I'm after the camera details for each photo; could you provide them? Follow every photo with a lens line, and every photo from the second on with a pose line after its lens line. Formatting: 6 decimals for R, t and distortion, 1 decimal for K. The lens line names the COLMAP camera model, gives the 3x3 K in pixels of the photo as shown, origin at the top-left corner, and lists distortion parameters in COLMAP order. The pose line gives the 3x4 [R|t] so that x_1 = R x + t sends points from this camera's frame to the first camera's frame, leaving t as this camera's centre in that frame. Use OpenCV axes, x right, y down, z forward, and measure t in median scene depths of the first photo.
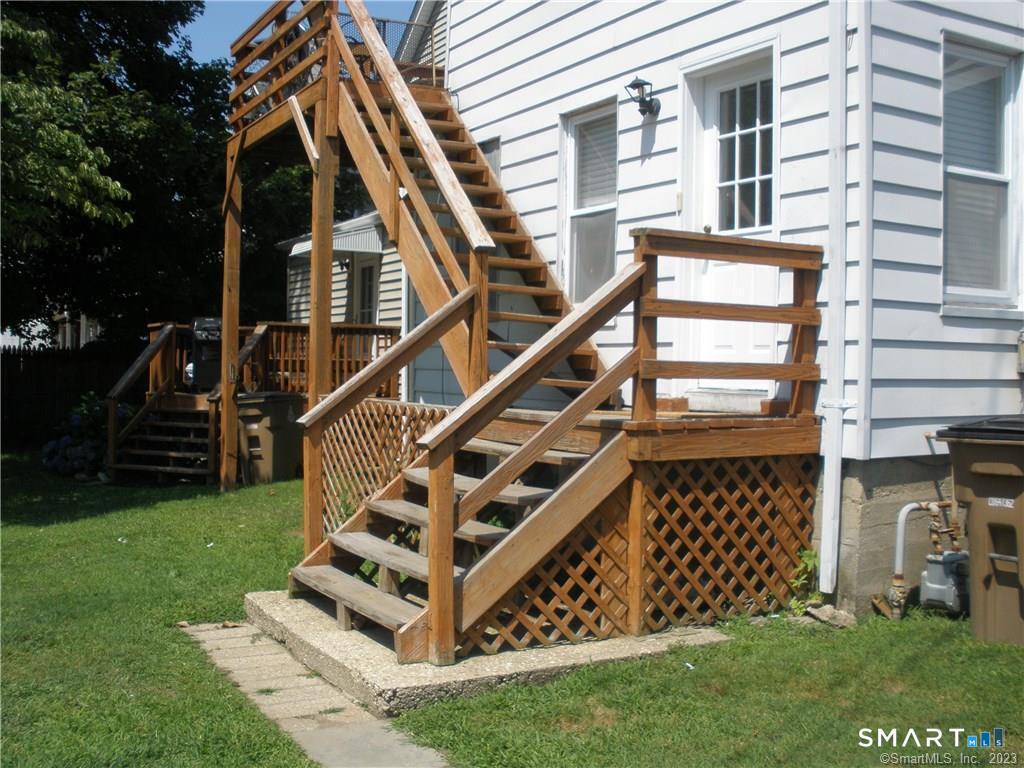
lens RADIAL K [[1137.4, 0, 510.3], [0, 1137.4, 407.7], [0, 0, 1]] dist [-0.157983, 0.047670]
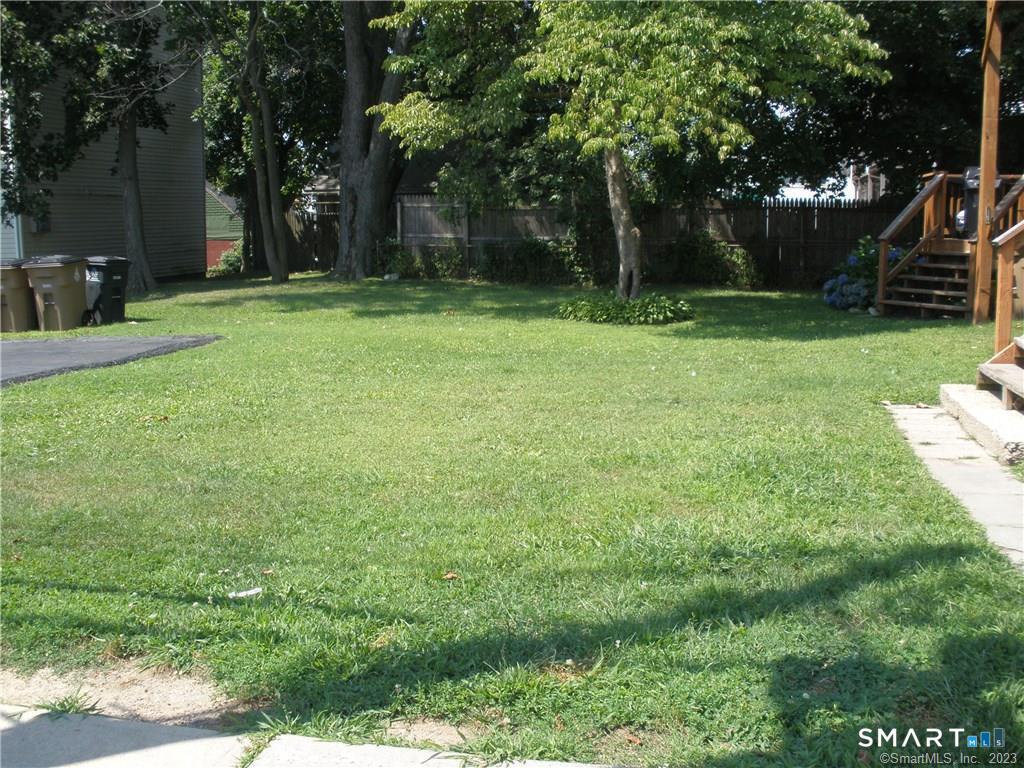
lens RADIAL K [[1137.4, 0, 510.3], [0, 1137.4, 407.7], [0, 0, 1]] dist [-0.157983, 0.047670]
pose [[0.761949, 0.079617, -0.642725, 0.086369], [-0.001745, 0.992663, 0.120897, 0.023069], [0.647635, -0.090996, 0.756498, -0.096147]]
